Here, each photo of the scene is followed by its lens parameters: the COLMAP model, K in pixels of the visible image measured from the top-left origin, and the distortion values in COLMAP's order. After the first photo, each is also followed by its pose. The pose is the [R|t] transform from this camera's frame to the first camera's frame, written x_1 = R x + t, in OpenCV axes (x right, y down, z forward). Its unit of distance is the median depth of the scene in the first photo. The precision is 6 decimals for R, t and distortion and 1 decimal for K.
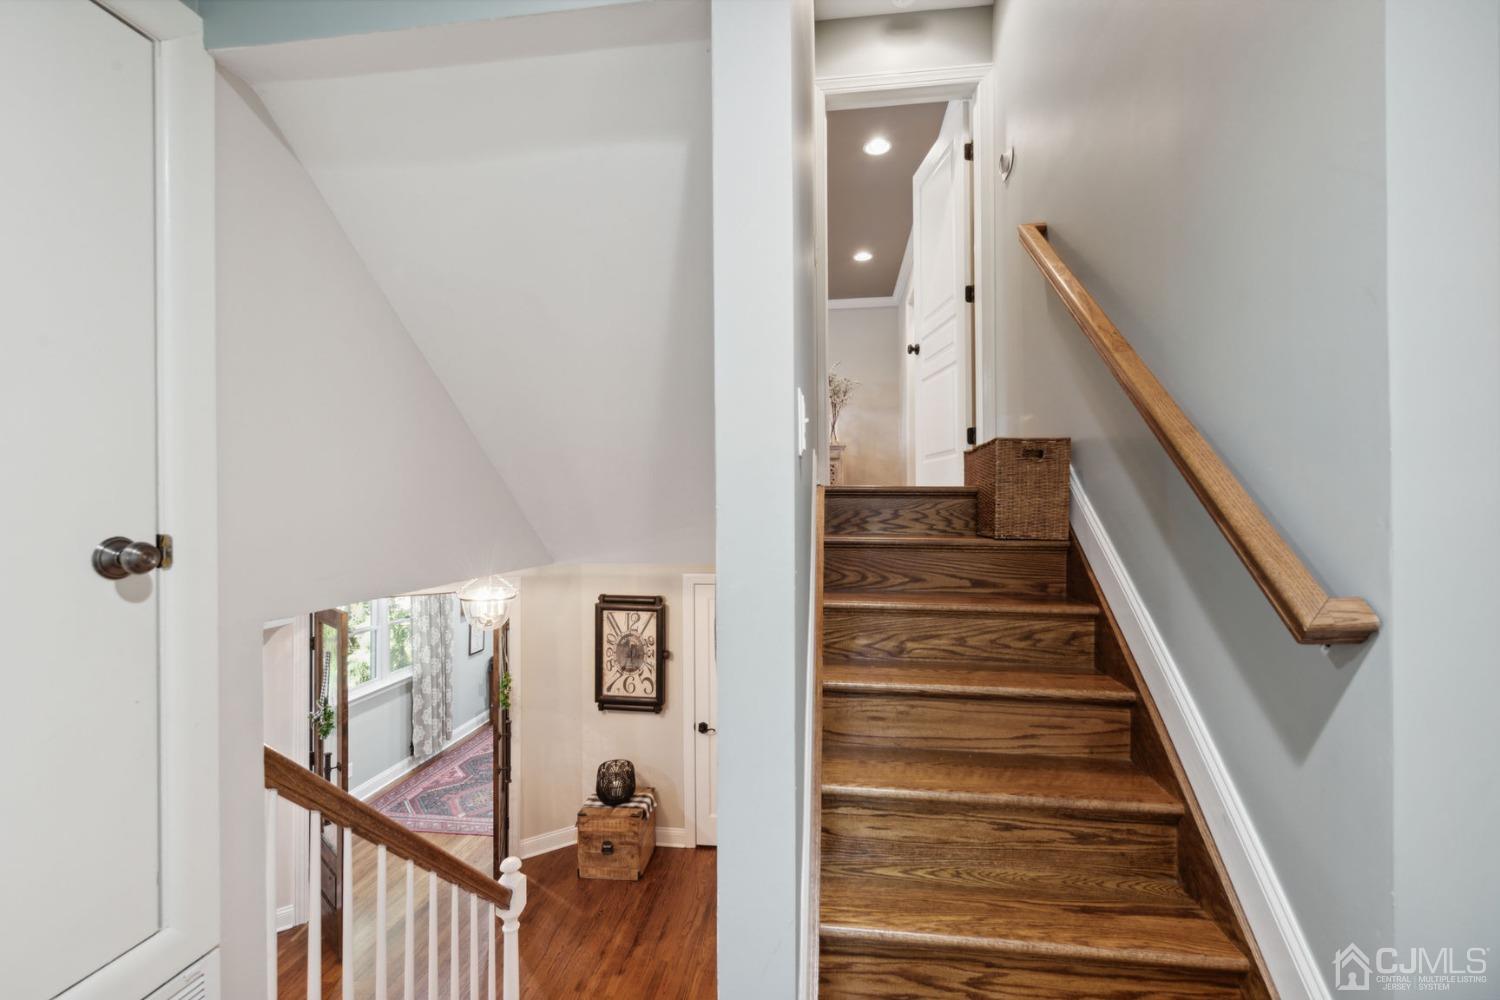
lens RADIAL K [[651.4, 0, 761.2], [0, 651.4, 501.9], [0, 0, 1]] dist [0.005080, 0.000169]
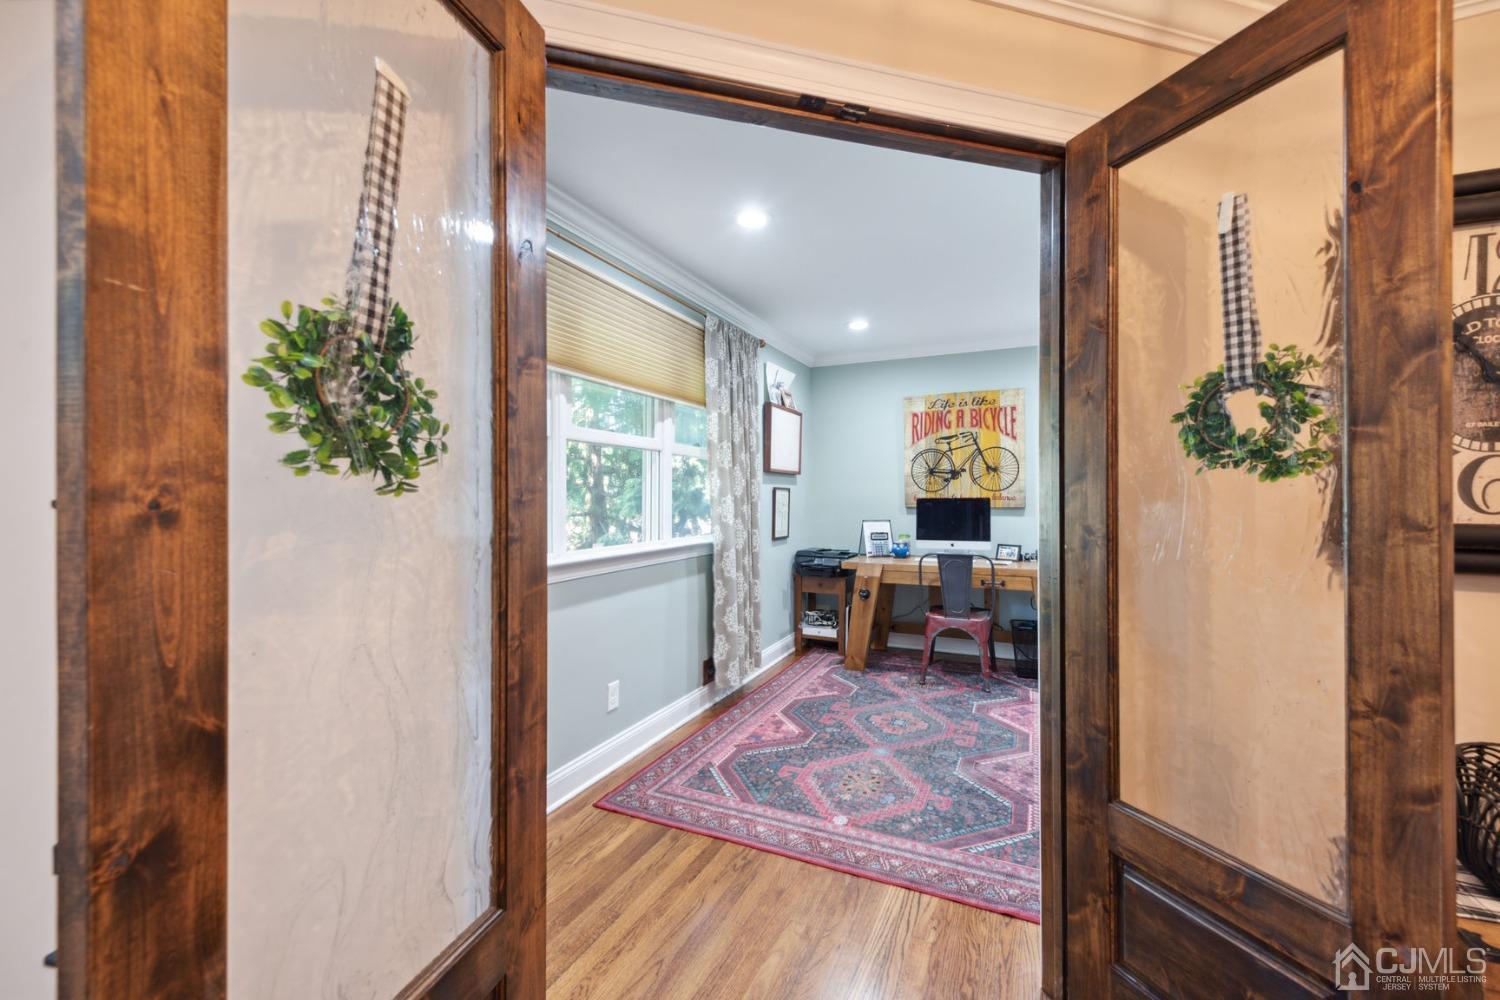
lens RADIAL K [[600.3, 0, 755.2], [0, 600.3, 495.6], [0, 0, 1]] dist [0.012816, -0.002269]
pose [[0.954179, -0.004447, -0.299203, -0.428803], [0.004242, 0.999990, -0.001335, 0.284569], [0.299206, 0.000004, 0.954189, 0.649655]]
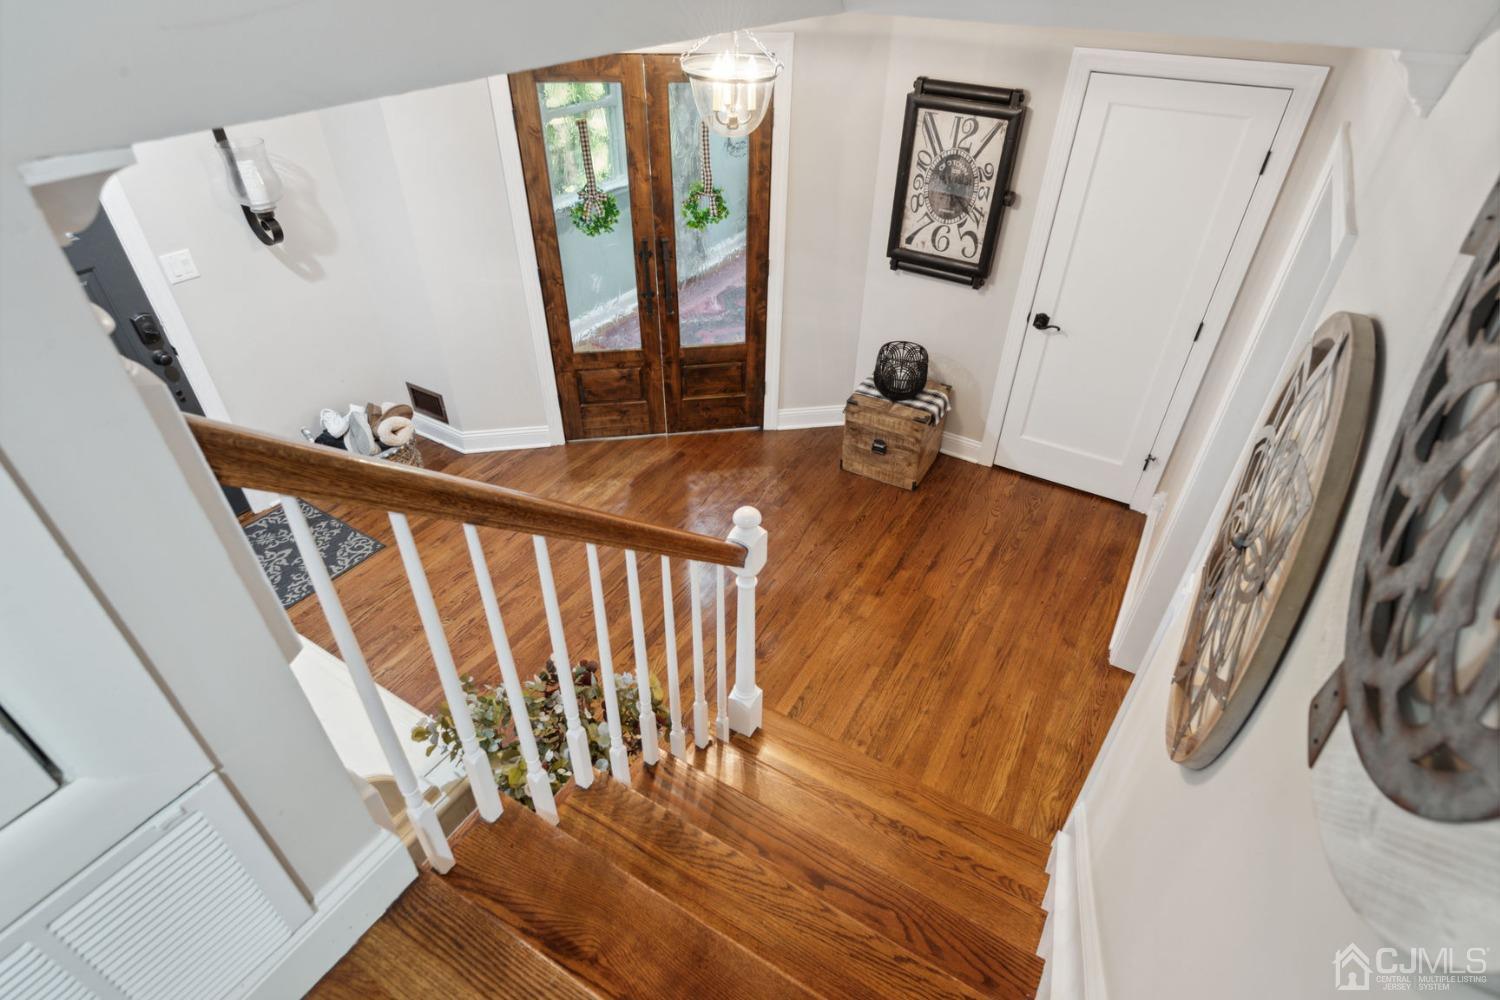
lens RADIAL K [[778.6, 0, 750.4], [0, 778.6, 503.6], [0, 0, 1]] dist [0.022888, -0.000154]
pose [[0.913522, 0.259776, -0.313039, -0.062882], [-0.016593, 0.792692, 0.609396, 0.017331], [0.406450, -0.551503, 0.728453, 0.206288]]
